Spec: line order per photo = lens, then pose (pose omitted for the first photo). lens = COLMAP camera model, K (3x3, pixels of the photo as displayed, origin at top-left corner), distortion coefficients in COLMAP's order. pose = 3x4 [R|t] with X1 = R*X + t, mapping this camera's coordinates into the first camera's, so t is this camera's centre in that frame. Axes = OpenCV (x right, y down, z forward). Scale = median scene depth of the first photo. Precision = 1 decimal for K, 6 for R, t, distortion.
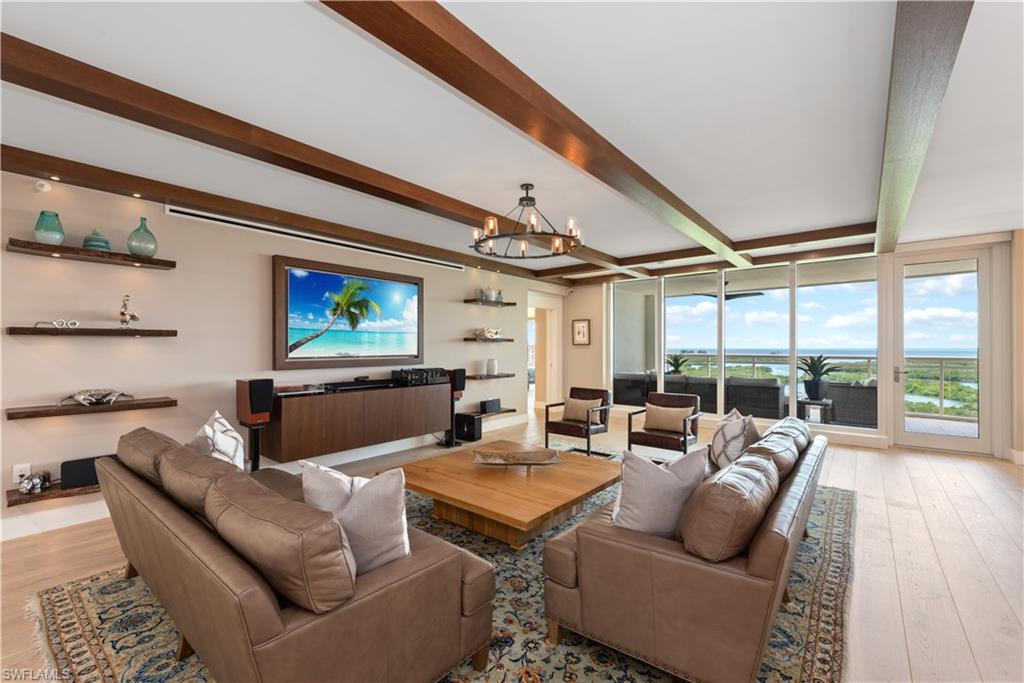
lens RADIAL K [[423.6, 0, 510.9], [0, 423.6, 353.9], [0, 0, 1]] dist [0.008415, -0.000883]
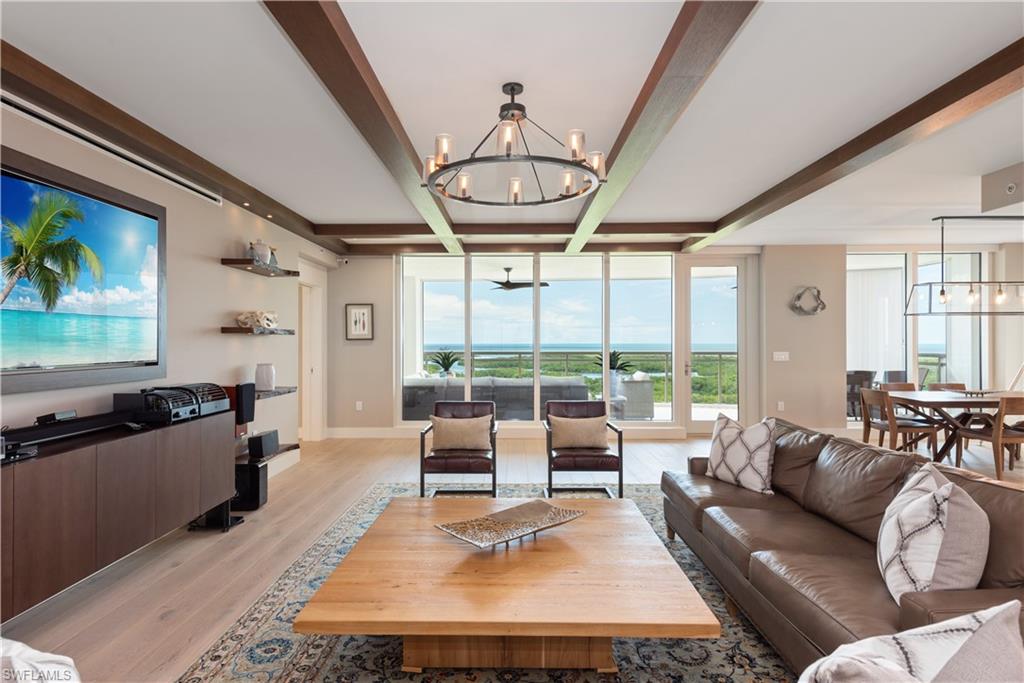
lens RADIAL K [[536.5, 0, 507.4], [0, 536.5, 340.9], [0, 0, 1]] dist [0.000891, -0.000375]
pose [[0.784316, -0.002943, 0.620354, -0.295024], [0.014262, 0.999810, -0.013289, -0.007484], [-0.620198, 0.019270, 0.784209, 0.234627]]
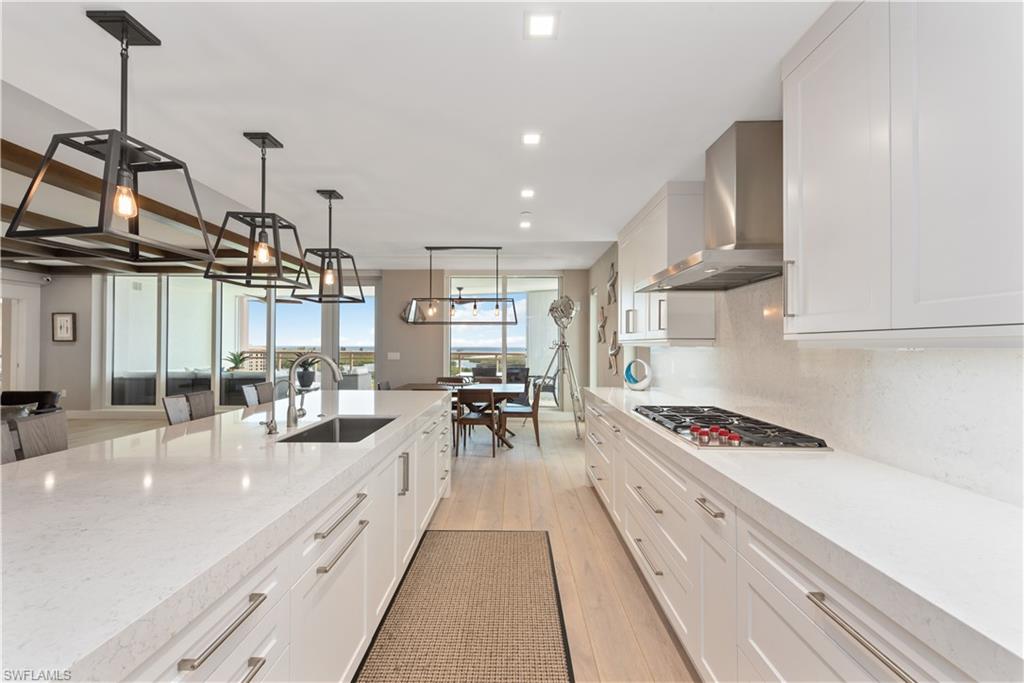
lens RADIAL K [[398.8, 0, 512.6], [0, 398.8, 342.0], [0, 0, 1]] dist [0.010064, -0.000750]
pose [[0.777442, 0.005352, 0.628931, 0.559552], [0.008475, 0.999784, -0.018984, 0.005370], [-0.628897, 0.020089, 0.777229, -0.376235]]
